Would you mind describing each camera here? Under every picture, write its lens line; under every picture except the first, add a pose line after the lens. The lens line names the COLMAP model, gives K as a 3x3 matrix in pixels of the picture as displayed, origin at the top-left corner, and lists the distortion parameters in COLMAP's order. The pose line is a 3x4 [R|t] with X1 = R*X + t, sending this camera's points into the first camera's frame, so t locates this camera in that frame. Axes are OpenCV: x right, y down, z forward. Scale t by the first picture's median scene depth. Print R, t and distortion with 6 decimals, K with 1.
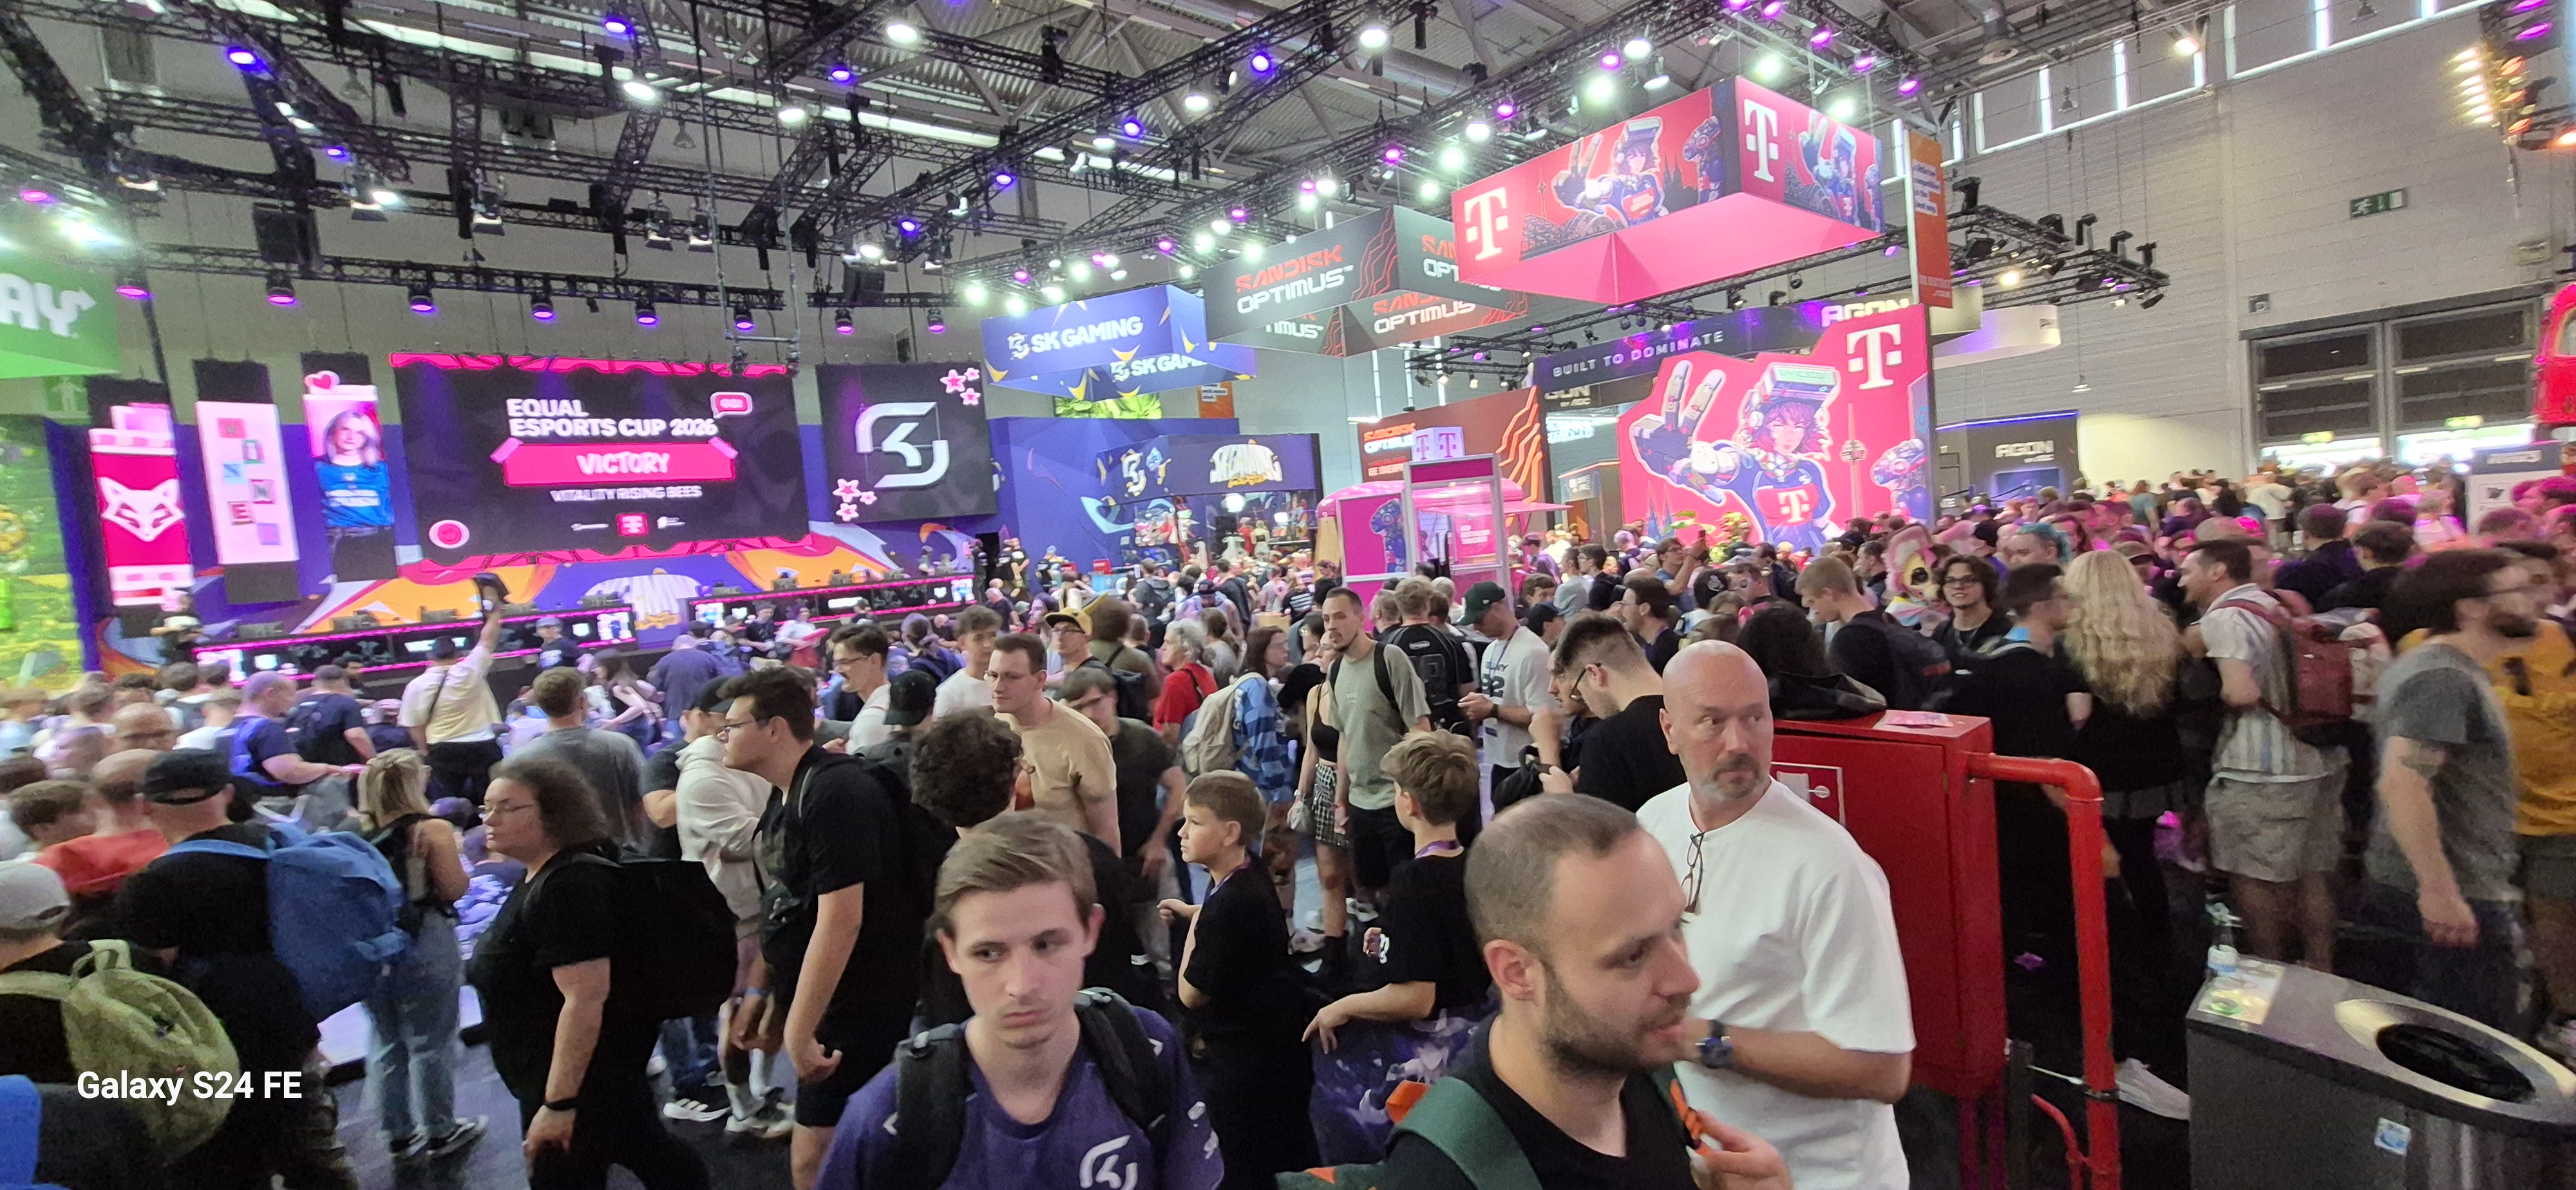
lens RADIAL K [[1020.6, 0, 1311.7], [0, 1020.6, 606.0], [0, 0, 1]] dist [-0.007702, 0.000446]
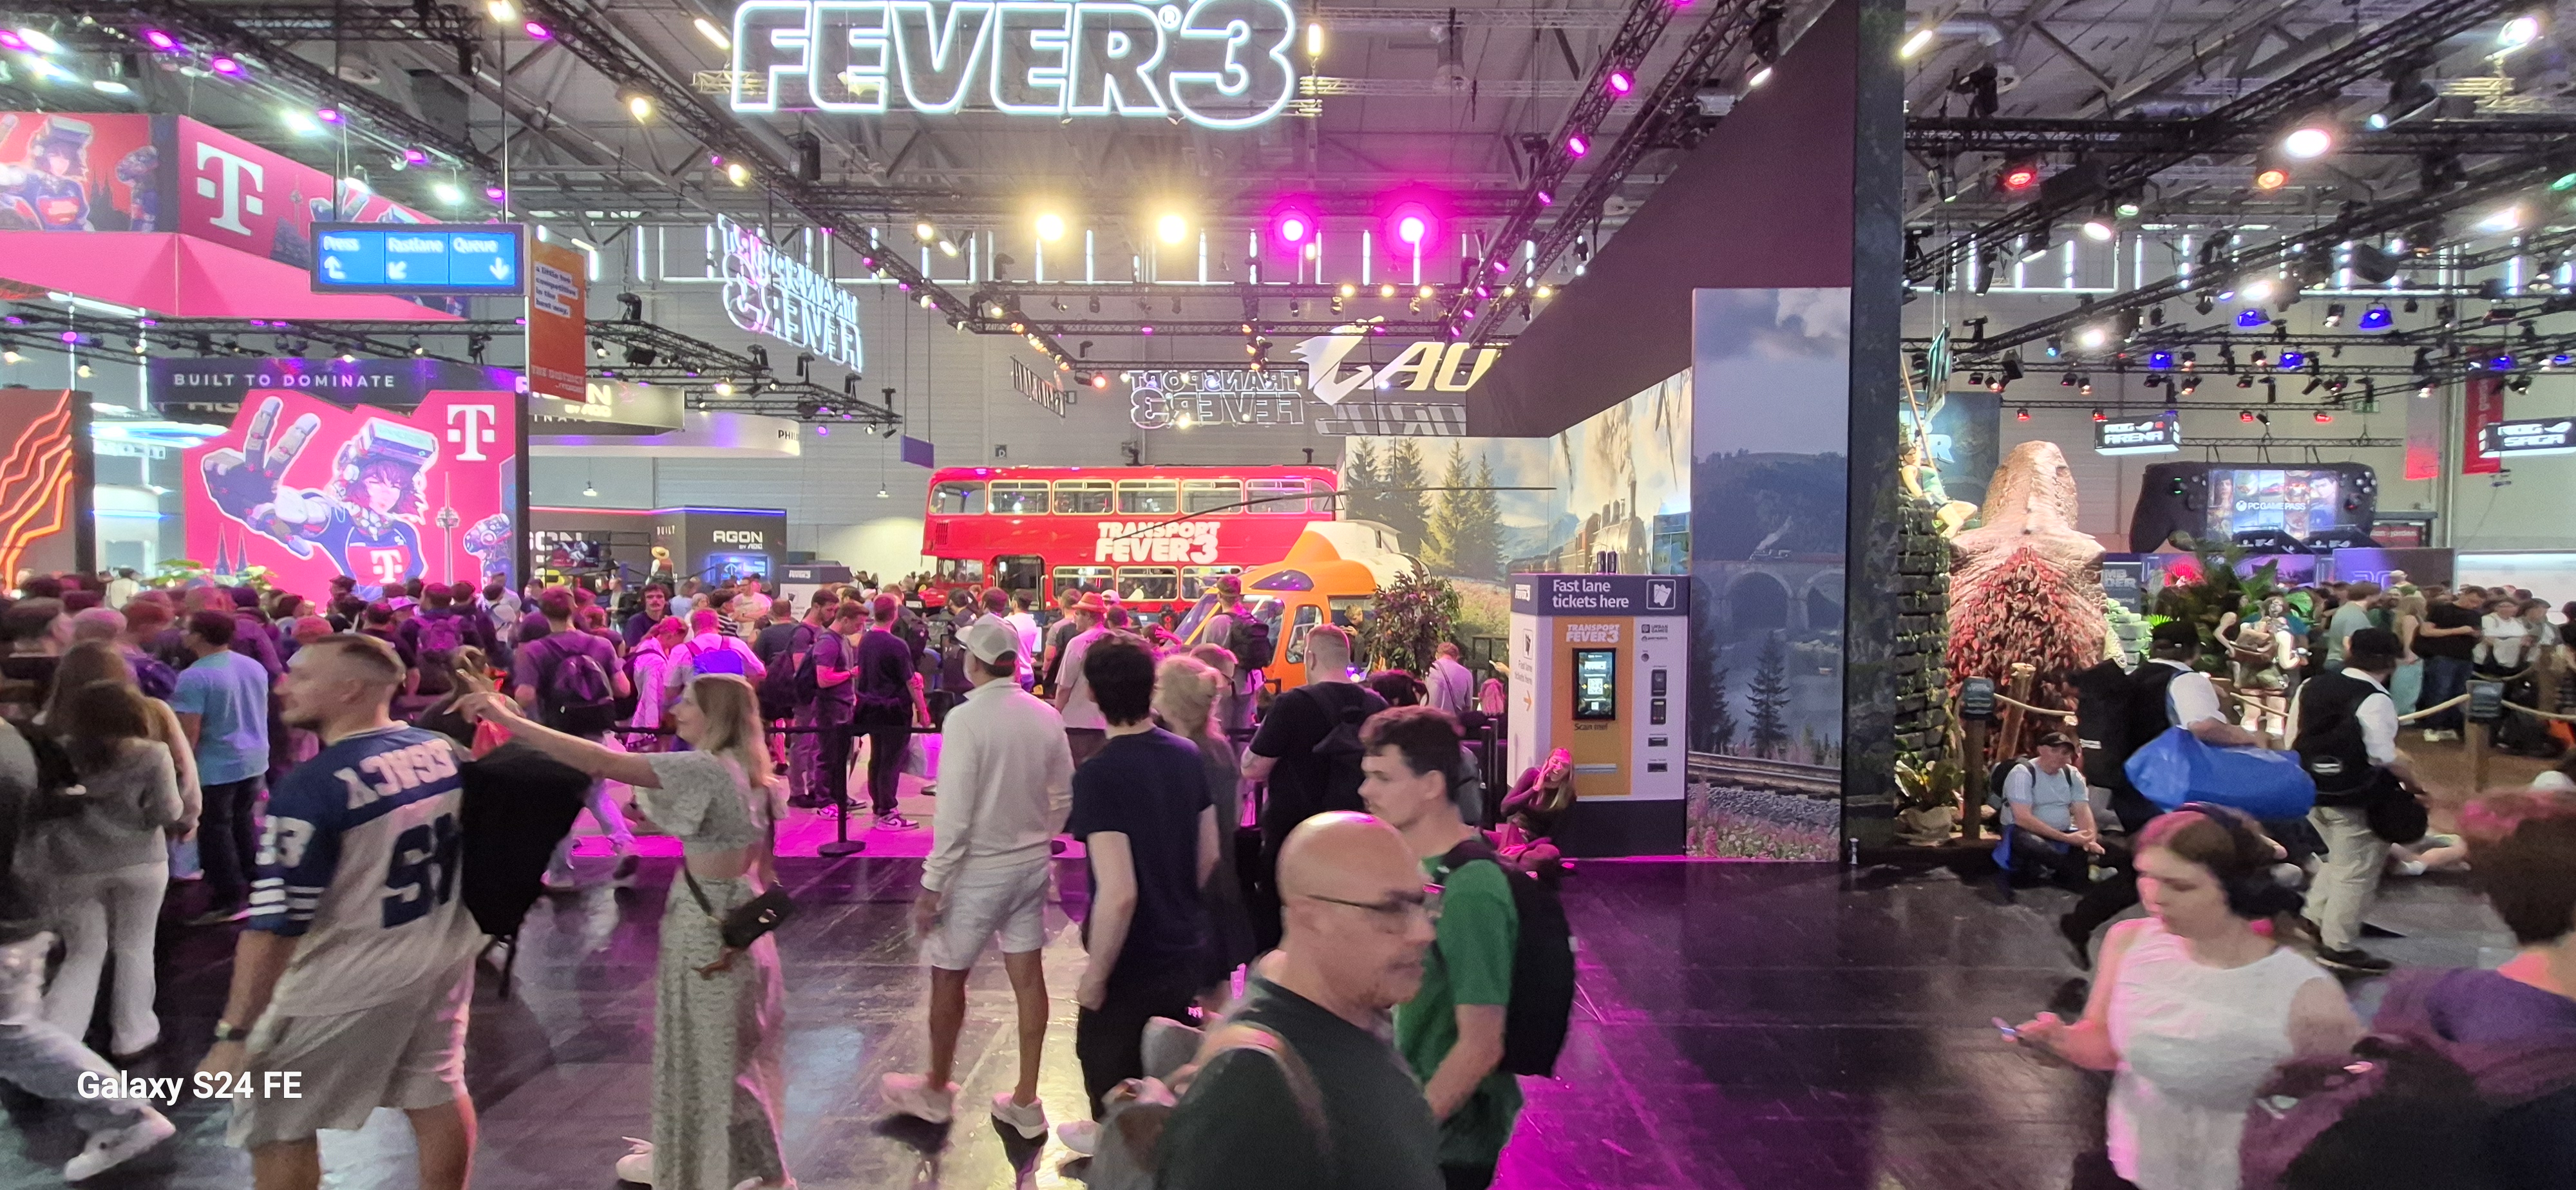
lens RADIAL K [[1020.6, 0, 1265.4], [0, 1020.6, 611.9], [0, 0, 1]] dist [-0.007702, 0.000446]
pose [[0.632528, 0.059614, 0.772240, 0.256152], [-0.015118, 0.997794, -0.064644, -0.002664], [-0.774390, 0.029215, 0.632034, -0.281593]]
